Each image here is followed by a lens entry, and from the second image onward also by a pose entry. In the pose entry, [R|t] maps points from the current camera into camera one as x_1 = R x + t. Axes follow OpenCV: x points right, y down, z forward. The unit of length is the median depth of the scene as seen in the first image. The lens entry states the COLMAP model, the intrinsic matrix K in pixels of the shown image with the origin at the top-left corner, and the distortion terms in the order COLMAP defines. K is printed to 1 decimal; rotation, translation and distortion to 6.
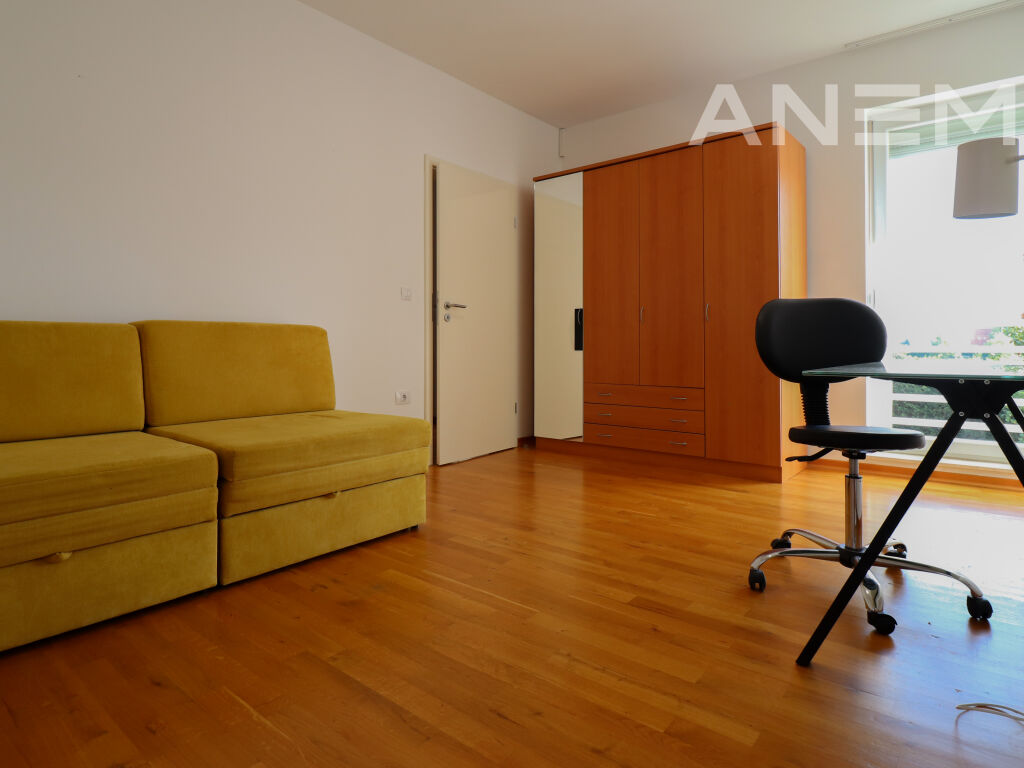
lens RADIAL K [[552.0, 0, 512.0], [0, 552.0, 384.0], [0, 0, 1]] dist [0.019812, 0.000050]
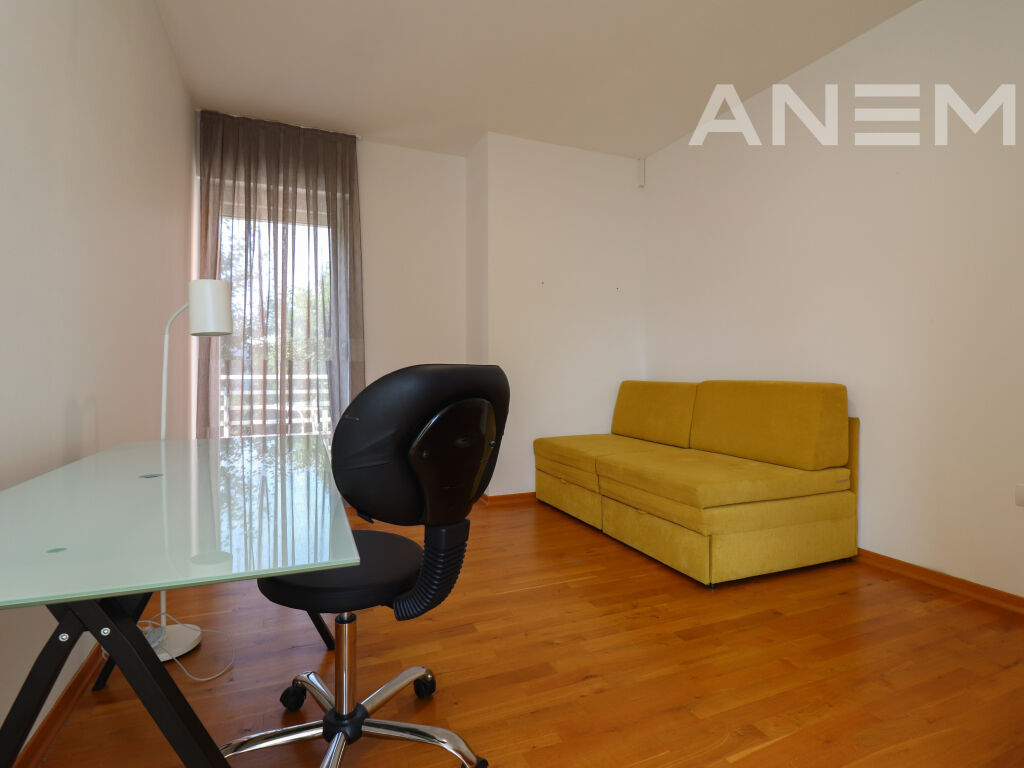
lens RADIAL K [[552.0, 0, 512.0], [0, 552.0, 384.0], [0, 0, 1]] dist [0.019812, 0.000050]
pose [[-0.485650, 0.011122, -0.874083, 1.083568], [-0.051988, 0.997782, 0.041581, -0.161275], [0.872606, 0.065636, -0.483995, 1.443071]]
